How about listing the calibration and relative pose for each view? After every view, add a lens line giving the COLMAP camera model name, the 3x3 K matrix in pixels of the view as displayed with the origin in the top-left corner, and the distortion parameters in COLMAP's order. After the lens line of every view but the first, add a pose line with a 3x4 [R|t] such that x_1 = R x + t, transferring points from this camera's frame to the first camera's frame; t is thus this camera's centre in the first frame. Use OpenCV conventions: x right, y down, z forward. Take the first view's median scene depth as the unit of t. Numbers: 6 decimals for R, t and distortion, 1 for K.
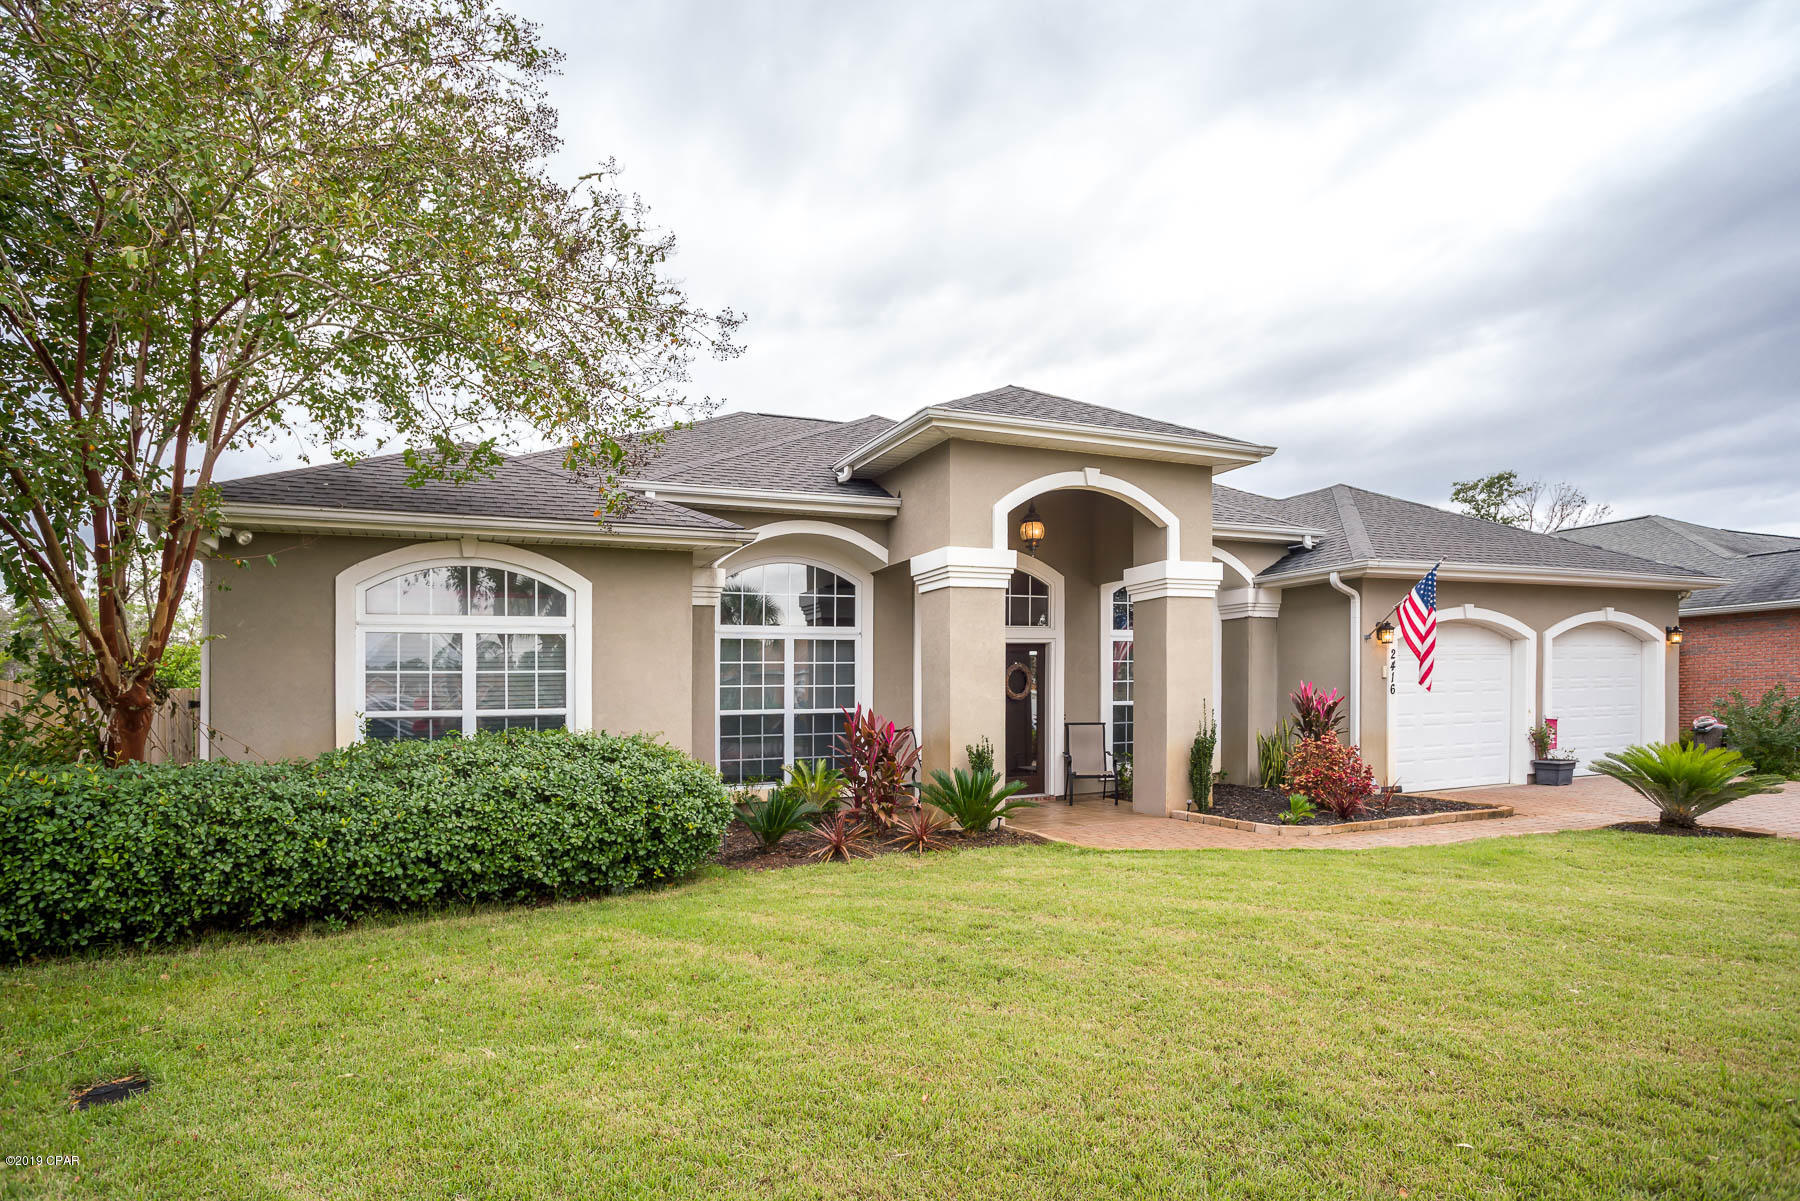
lens RADIAL K [[997.6, 0, 915.5], [0, 997.6, 591.1], [0, 0, 1]] dist [-0.005420, -0.001085]
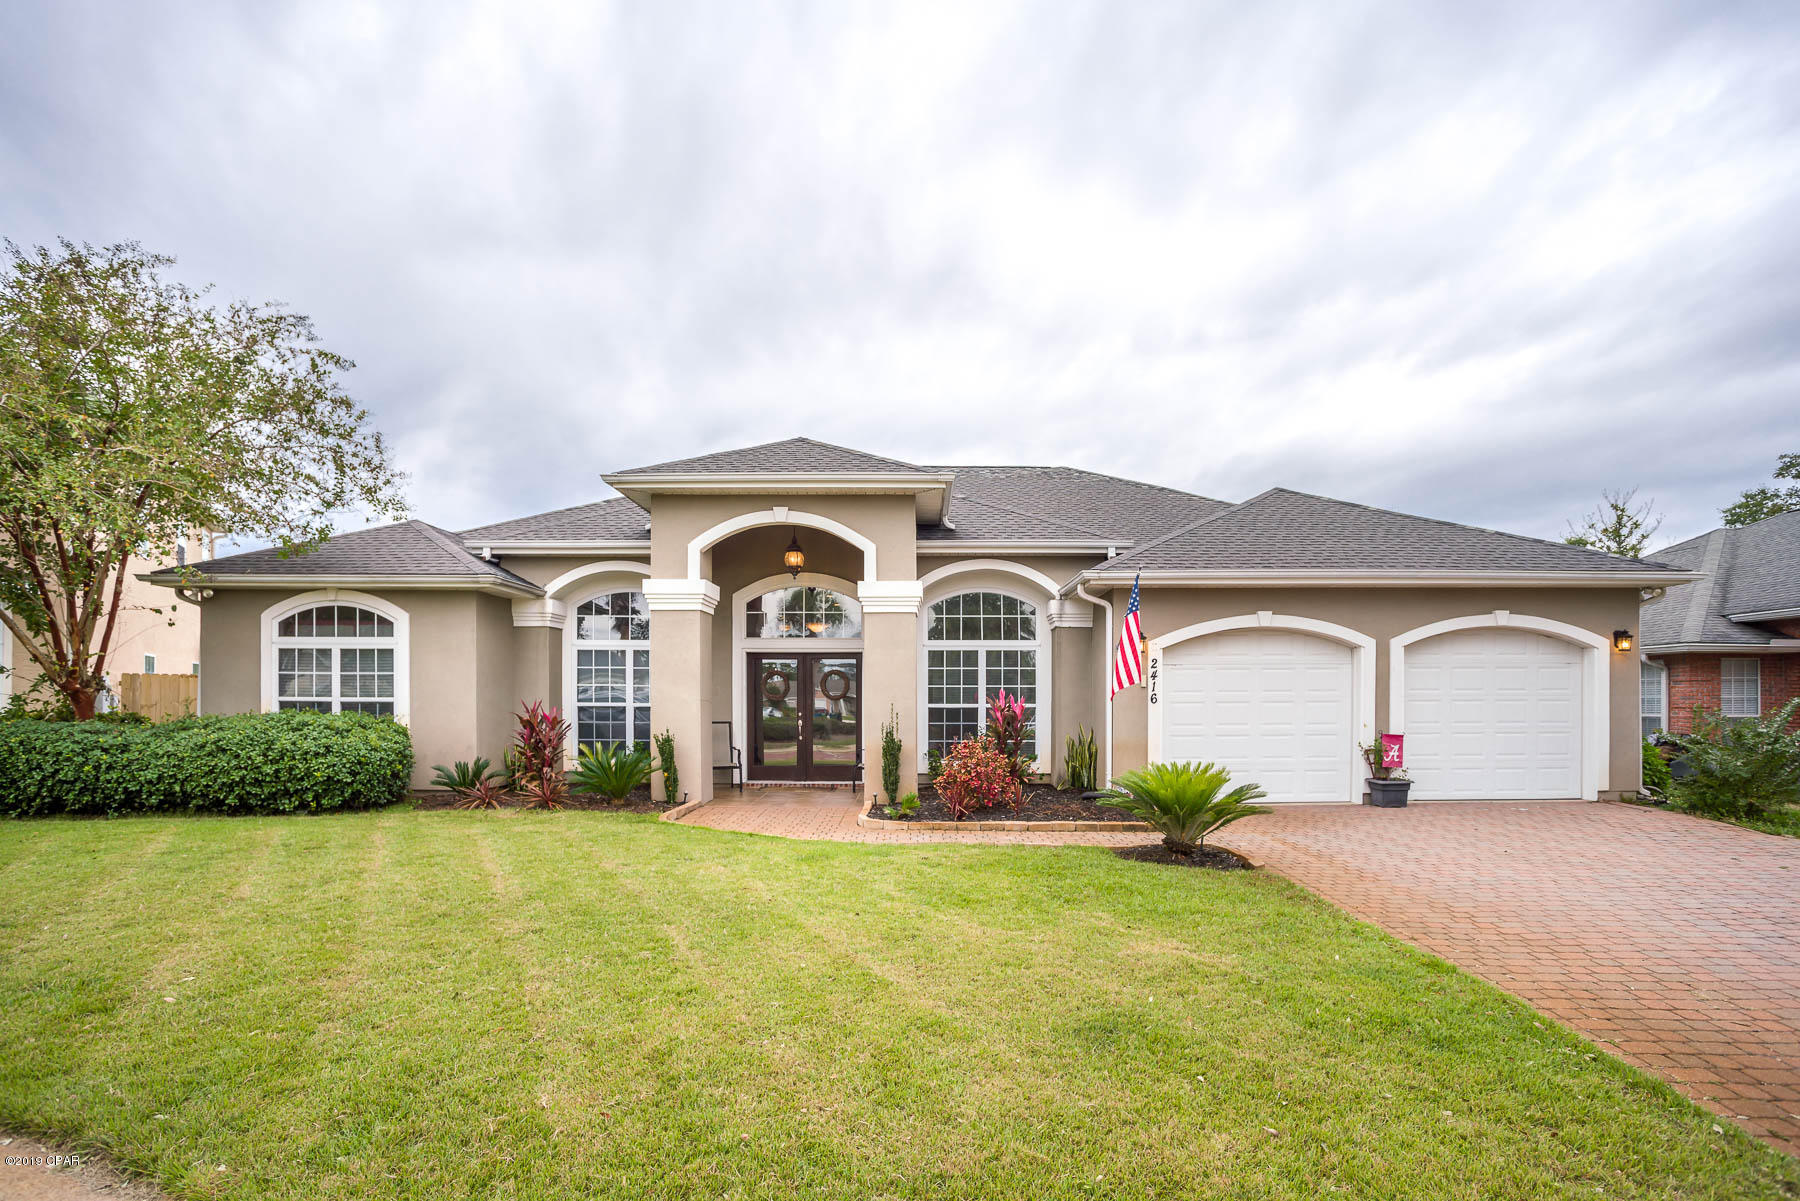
lens RADIAL K [[897.4, 0, 895.9], [0, 897.4, 600.9], [0, 0, 1]] dist [-0.025014, 0.001559]
pose [[0.904778, -0.022923, -0.425266, 0.717999], [0.025033, 0.999686, -0.000627, -0.006876], [0.425147, -0.010078, 0.905068, 0.084507]]
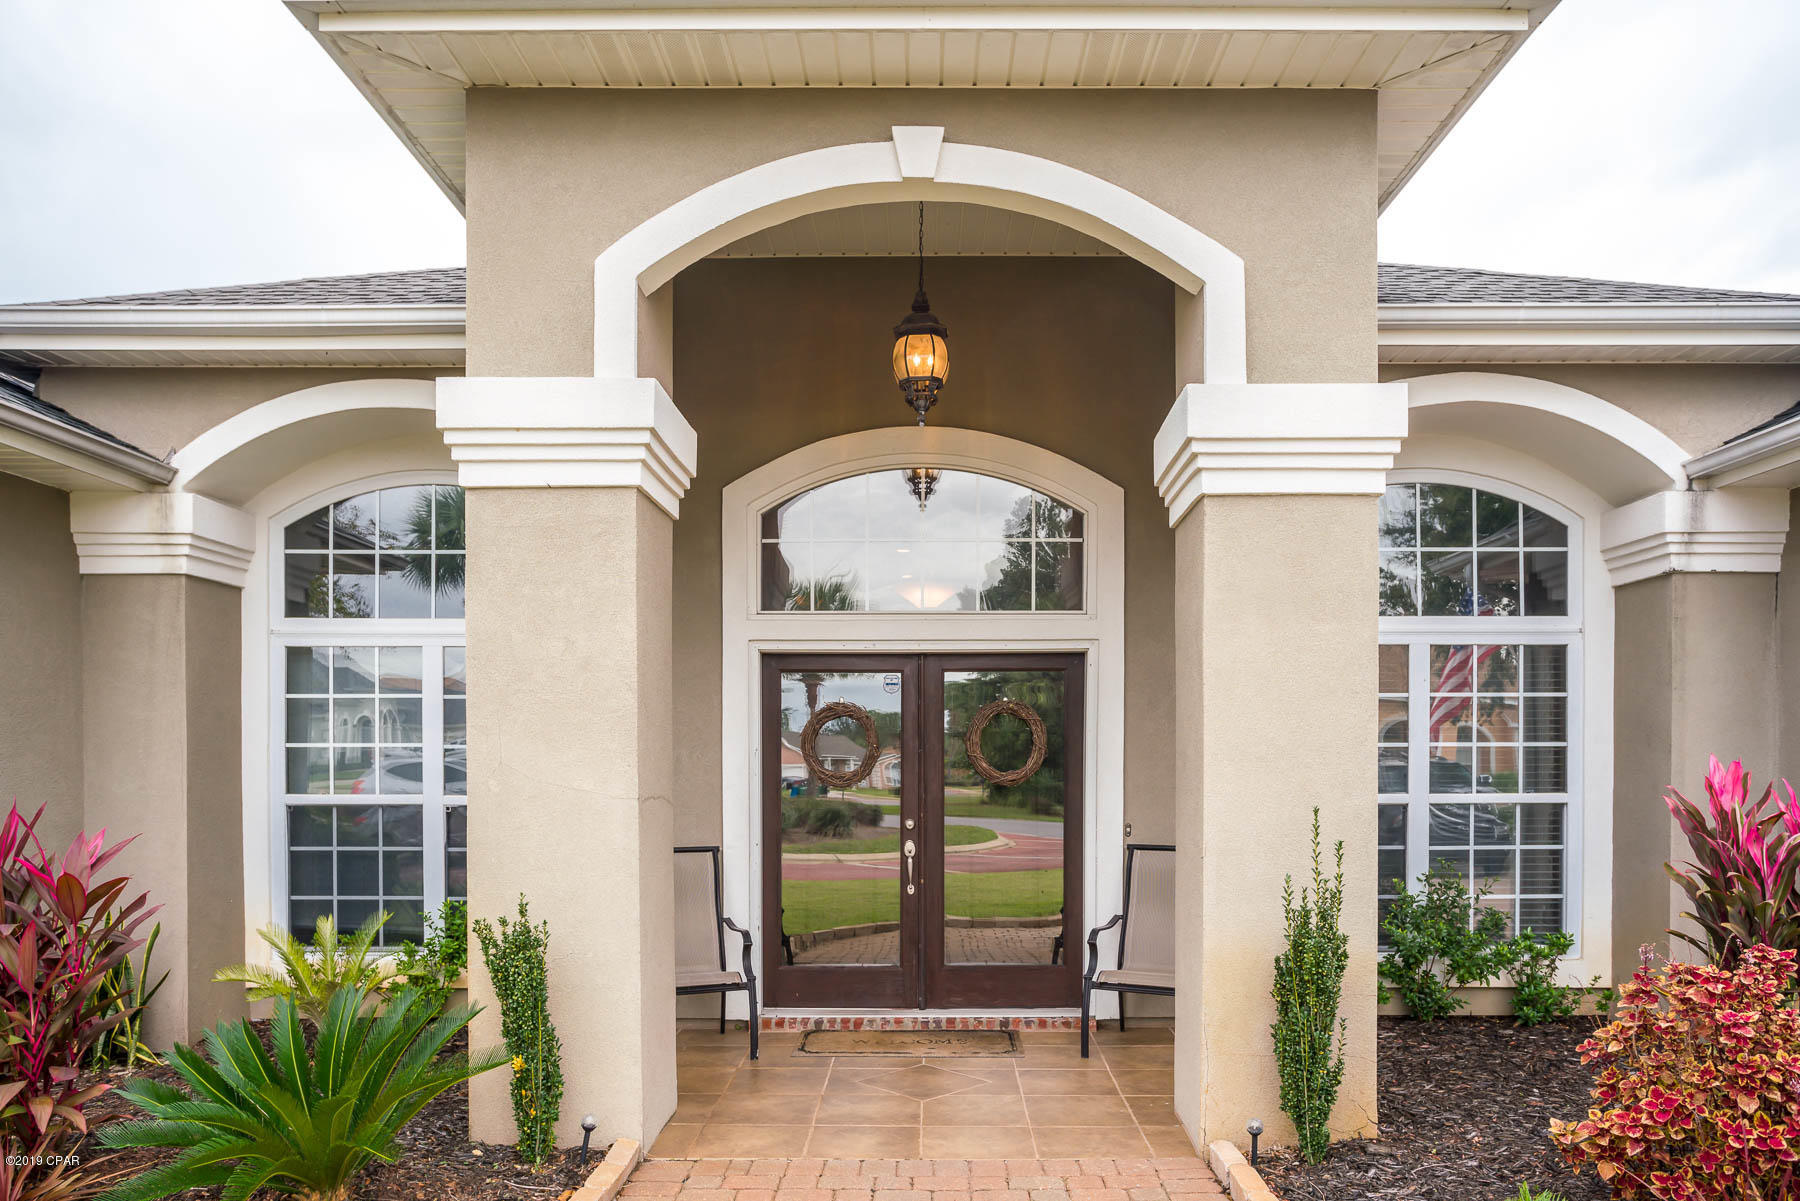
lens RADIAL K [[1276.9, 0, 902.4], [0, 1276.9, 618.5], [0, 0, 1]] dist [-0.008816, 0.001930]
pose [[0.906923, -0.026471, -0.420464, 0.336489], [0.028013, 0.999604, -0.002510, 0.044335], [0.420364, -0.009502, 0.907306, 0.568660]]
